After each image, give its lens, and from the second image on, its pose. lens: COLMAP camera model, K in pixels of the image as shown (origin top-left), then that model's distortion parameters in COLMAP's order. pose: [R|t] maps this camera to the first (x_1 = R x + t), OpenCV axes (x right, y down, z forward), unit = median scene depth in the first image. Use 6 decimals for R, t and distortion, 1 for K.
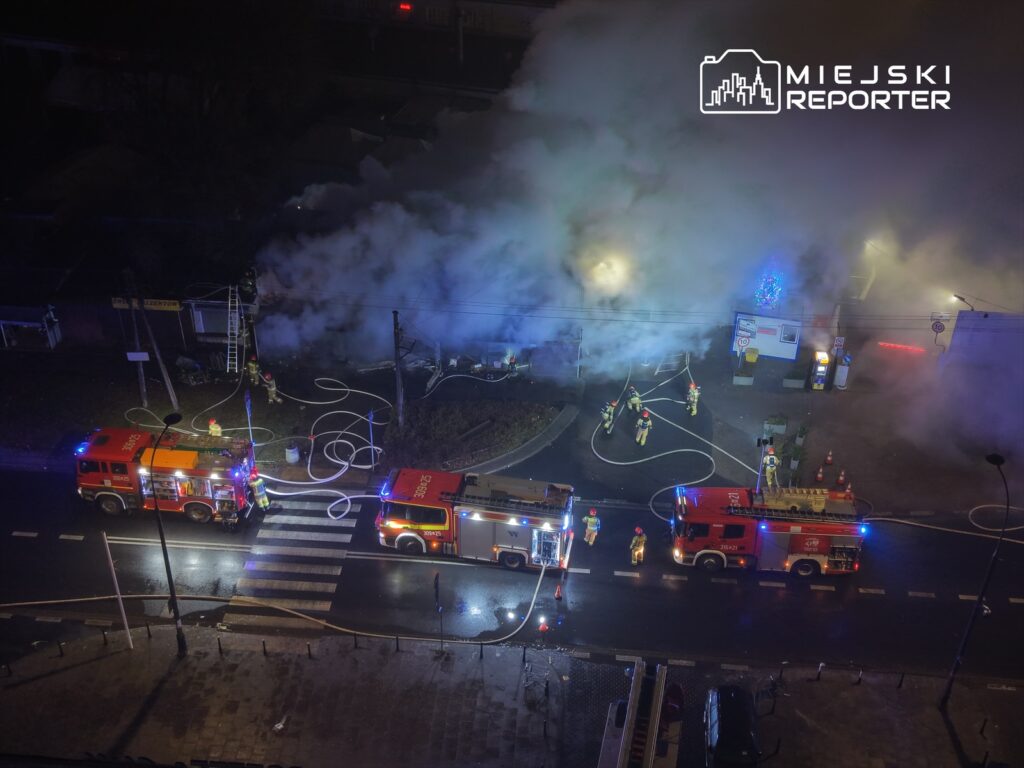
lens RADIAL K [[1125.3, 0, 512.0], [0, 1125.3, 384.0], [0, 0, 1]] dist [0.216911, -0.605426]
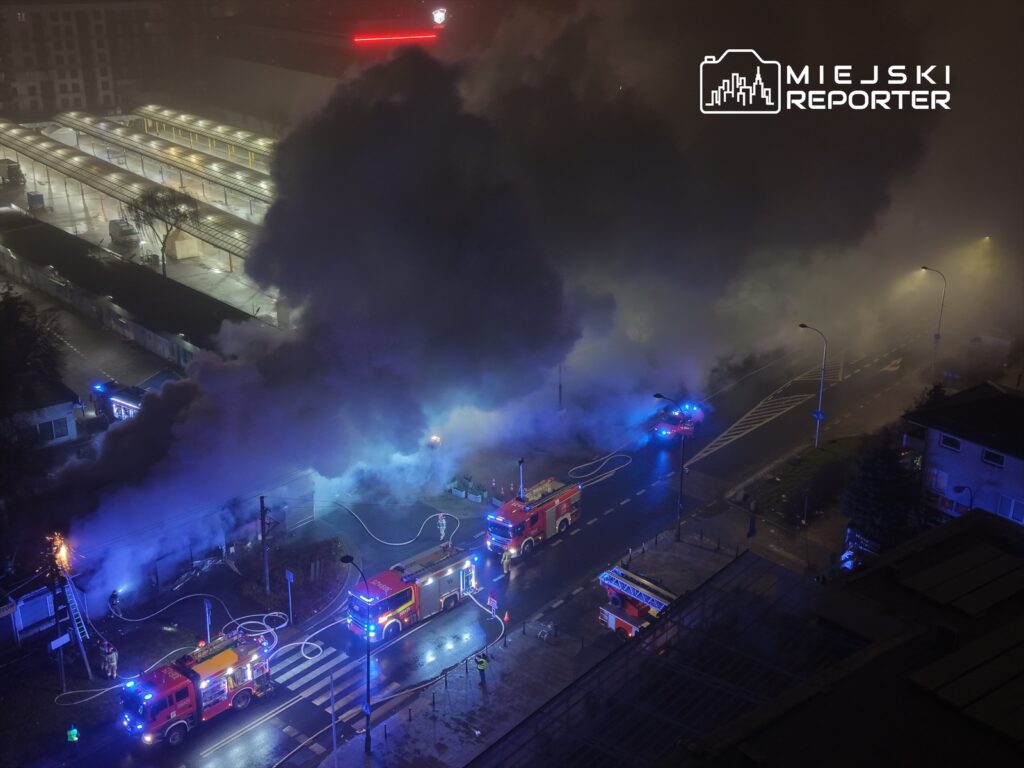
lens RADIAL K [[1125.3, 0, 512.0], [0, 1125.3, 384.0], [0, 0, 1]] dist [0.216911, -0.605426]
pose [[0.580760, -0.298908, 0.757214, -0.953020], [0.452536, 0.891732, 0.004927, -0.061308], [-0.676705, 0.339805, 0.653149, -0.078205]]
